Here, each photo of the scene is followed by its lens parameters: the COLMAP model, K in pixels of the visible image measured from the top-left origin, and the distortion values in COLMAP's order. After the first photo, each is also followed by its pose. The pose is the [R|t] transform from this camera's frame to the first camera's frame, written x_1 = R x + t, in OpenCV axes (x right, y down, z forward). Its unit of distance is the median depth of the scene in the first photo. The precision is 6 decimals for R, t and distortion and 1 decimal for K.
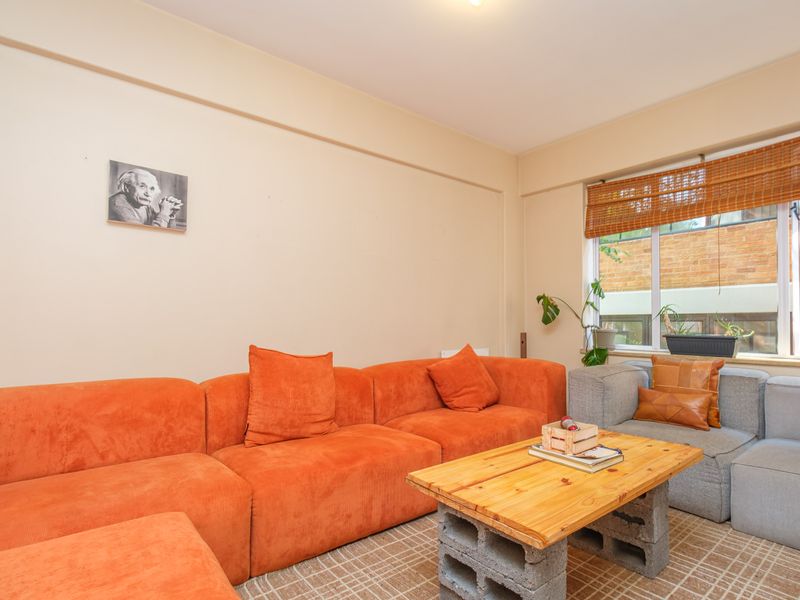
lens RADIAL K [[401.0, 0, 400.2], [0, 401.0, 296.5], [0, 0, 1]] dist [0.001505, 0.000060]
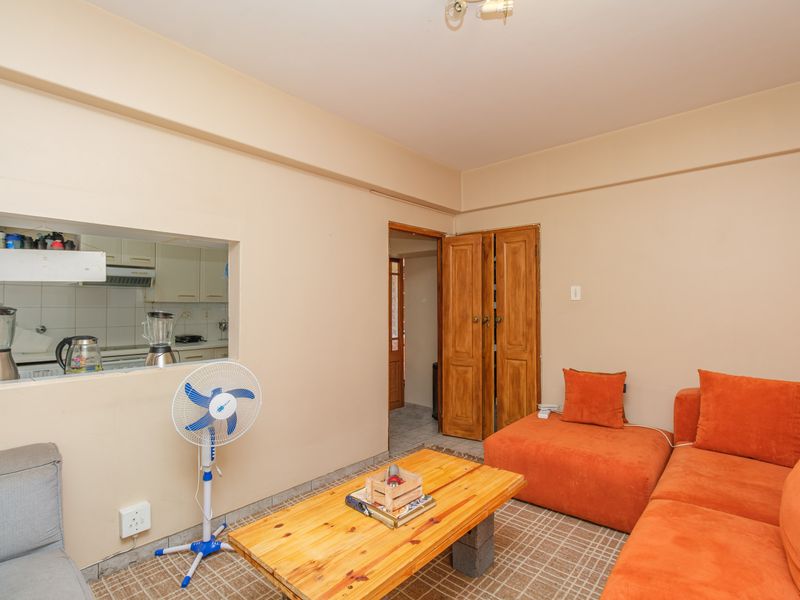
lens RADIAL K [[401.0, 0, 400.2], [0, 401.0, 296.5], [0, 0, 1]] dist [0.001505, 0.000060]
pose [[-0.972302, -0.010476, -0.233495, 0.740743], [0.011313, 0.995715, -0.091782, -0.015767], [0.233456, -0.091882, -0.968017, 2.294874]]
